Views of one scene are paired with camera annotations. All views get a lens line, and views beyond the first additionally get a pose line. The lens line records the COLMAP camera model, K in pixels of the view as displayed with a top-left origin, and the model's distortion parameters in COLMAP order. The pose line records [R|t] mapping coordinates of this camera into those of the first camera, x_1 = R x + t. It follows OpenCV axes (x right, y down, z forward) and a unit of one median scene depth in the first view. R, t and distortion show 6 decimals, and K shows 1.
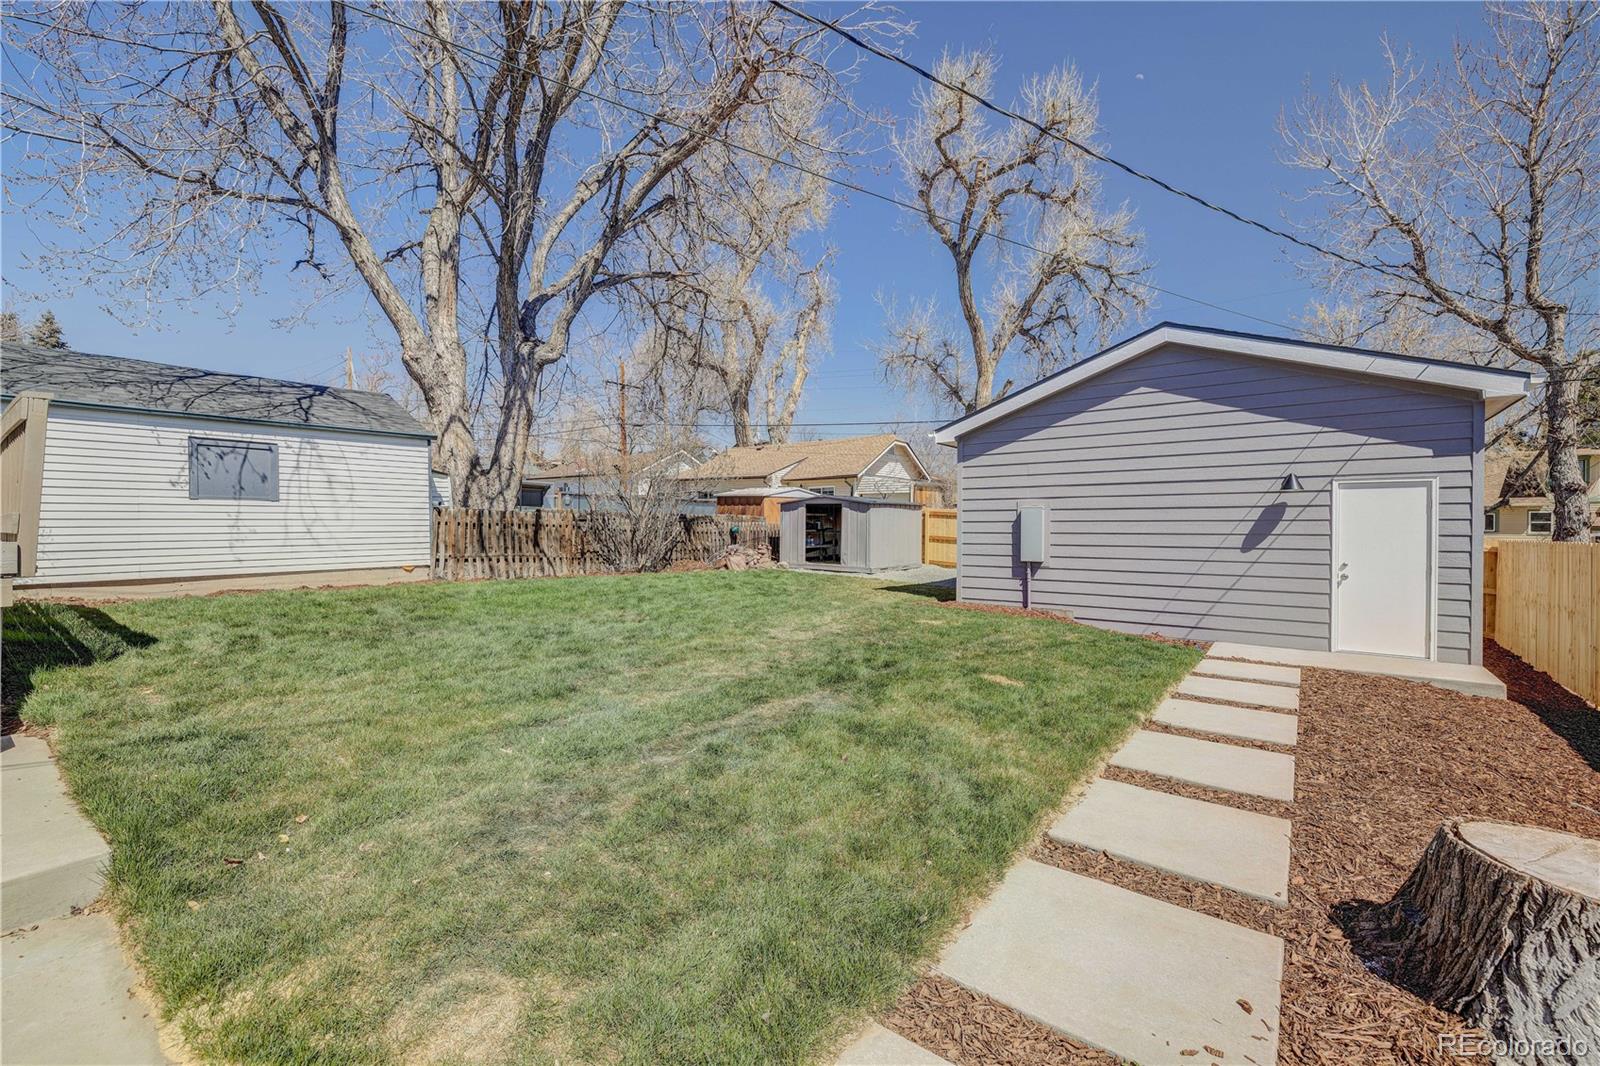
lens RADIAL K [[673.3, 0, 753.7], [0, 673.3, 522.2], [0, 0, 1]] dist [-0.006945, -0.000067]
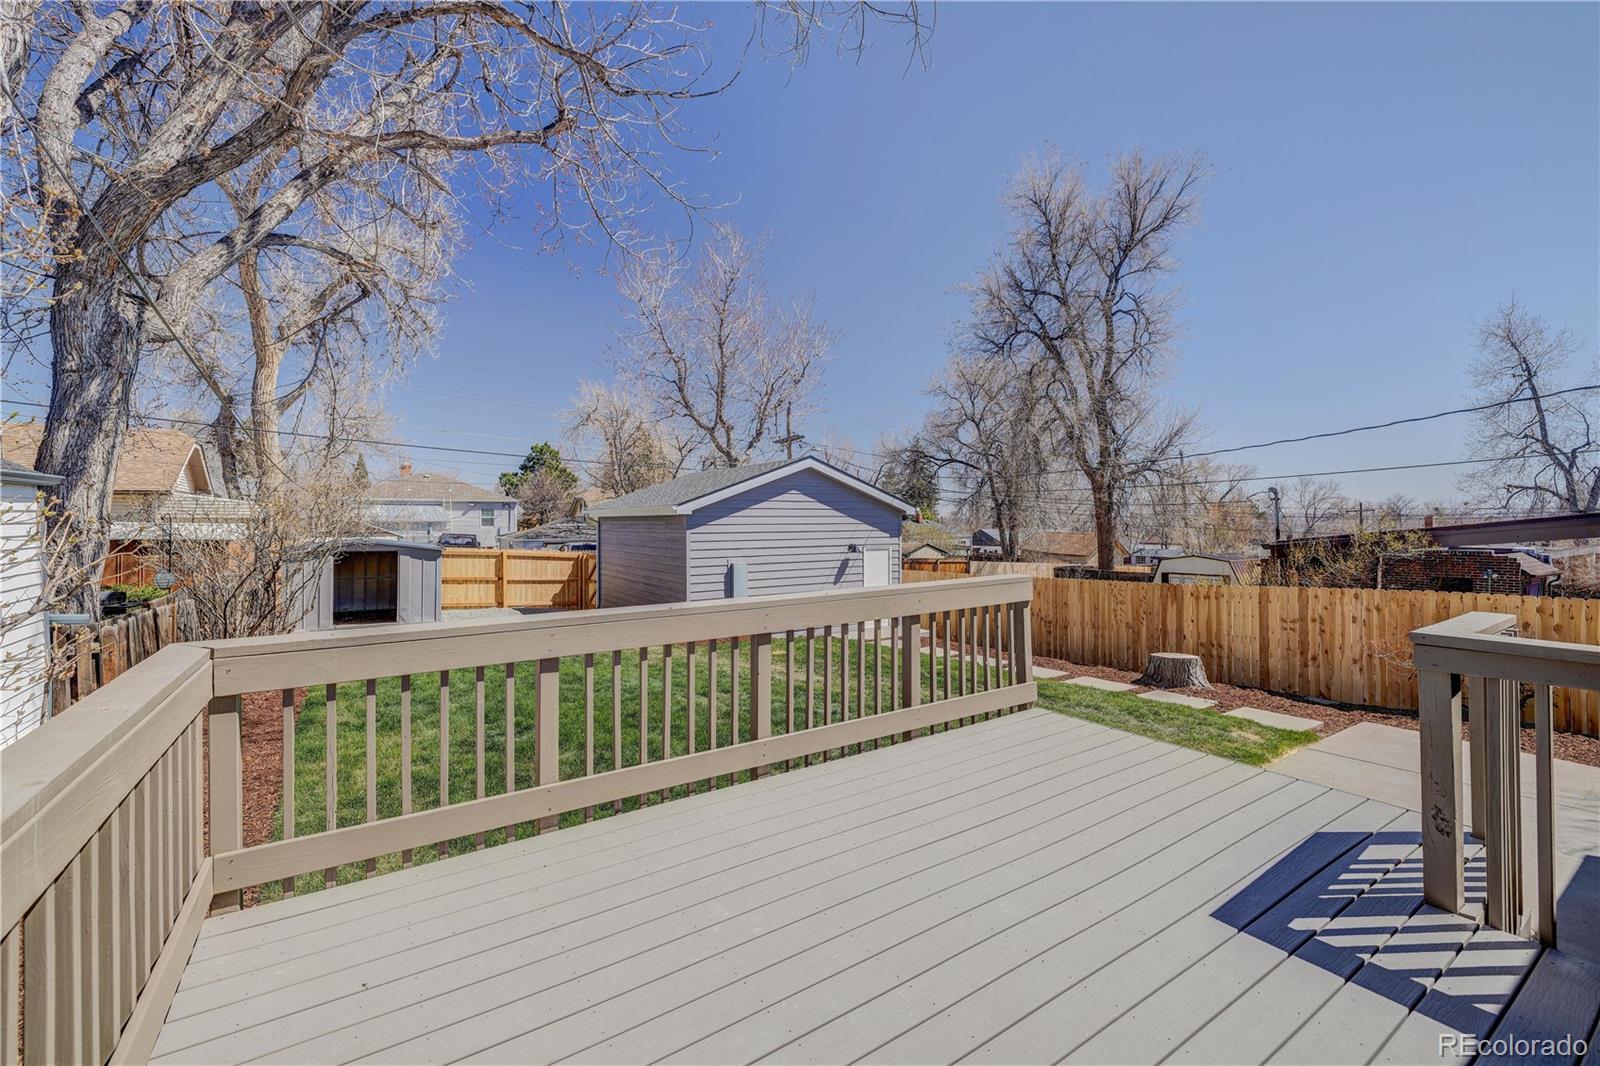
lens RADIAL K [[673.3, 0, 797.2], [0, 673.3, 525.3], [0, 0, 1]] dist [-0.006945, -0.000067]
pose [[0.308649, -0.011005, 0.951112, -0.687825], [0.001568, 0.999938, 0.011061, -0.089286], [-0.951175, -0.001923, 0.308647, 0.322866]]
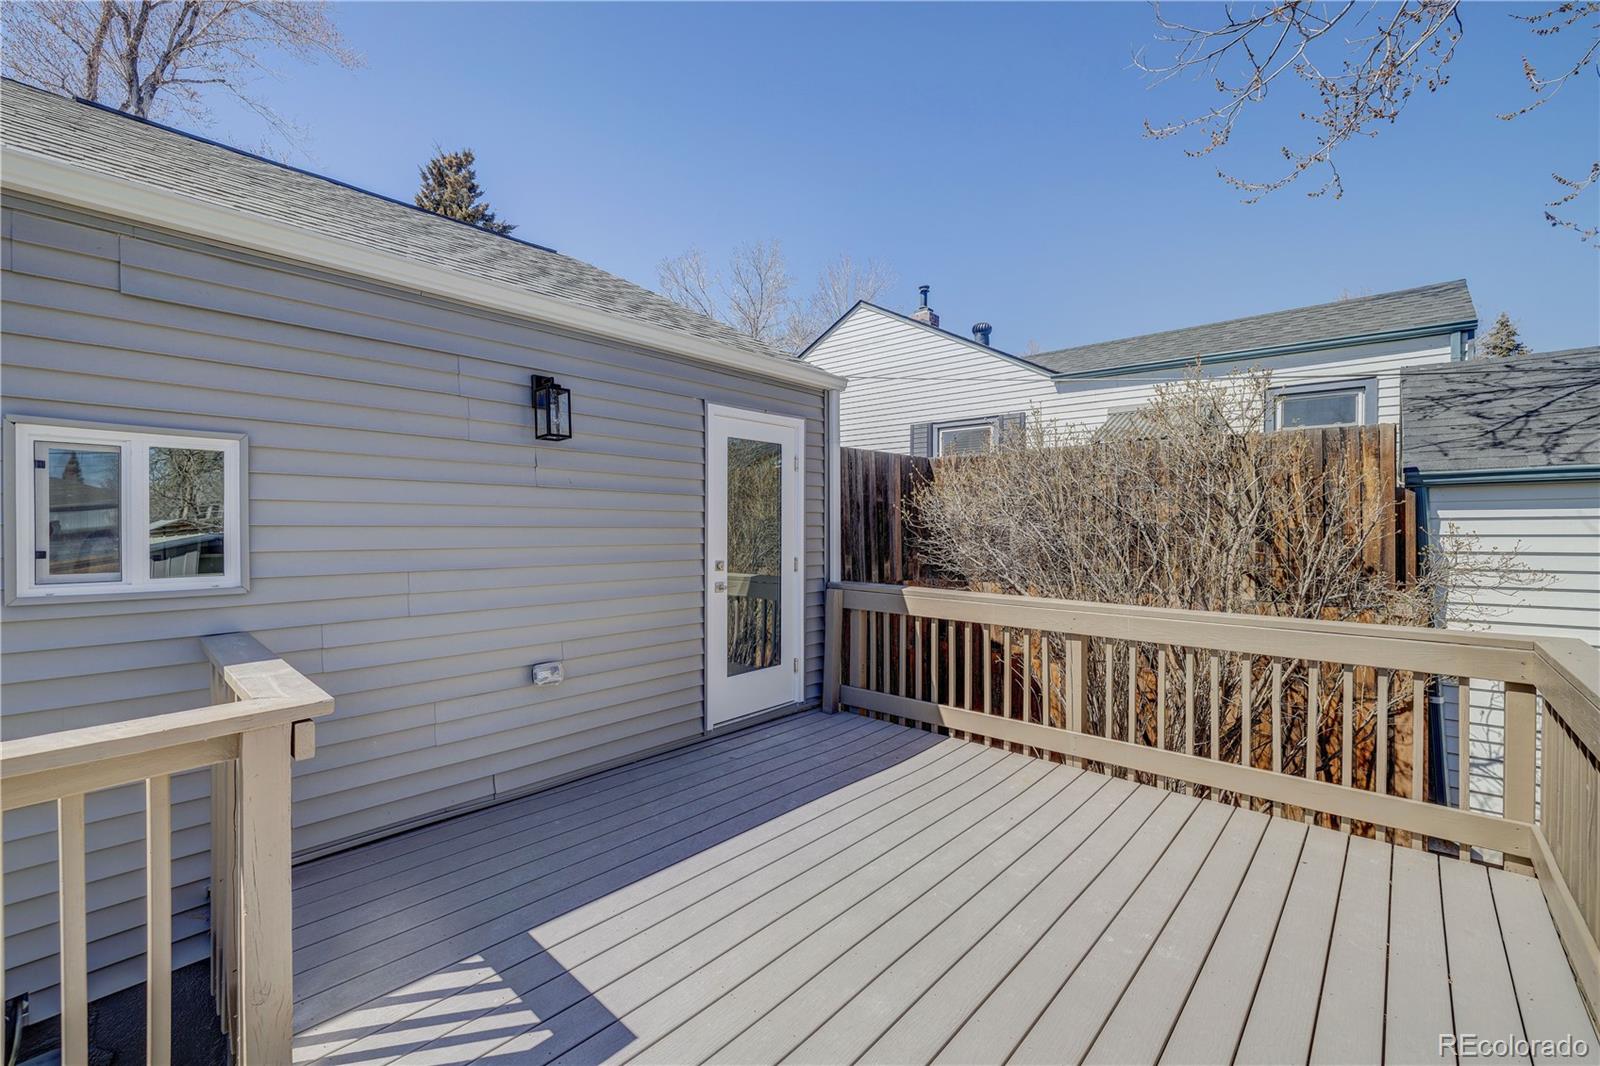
lens RADIAL K [[673.3, 0, 797.4], [0, 673.3, 525.2], [0, 0, 1]] dist [-0.006945, -0.000067]
pose [[-0.058725, -0.004291, -0.998265, -0.367741], [0.004425, 0.999980, -0.004559, -0.090305], [0.998264, -0.004685, -0.058705, 0.316163]]
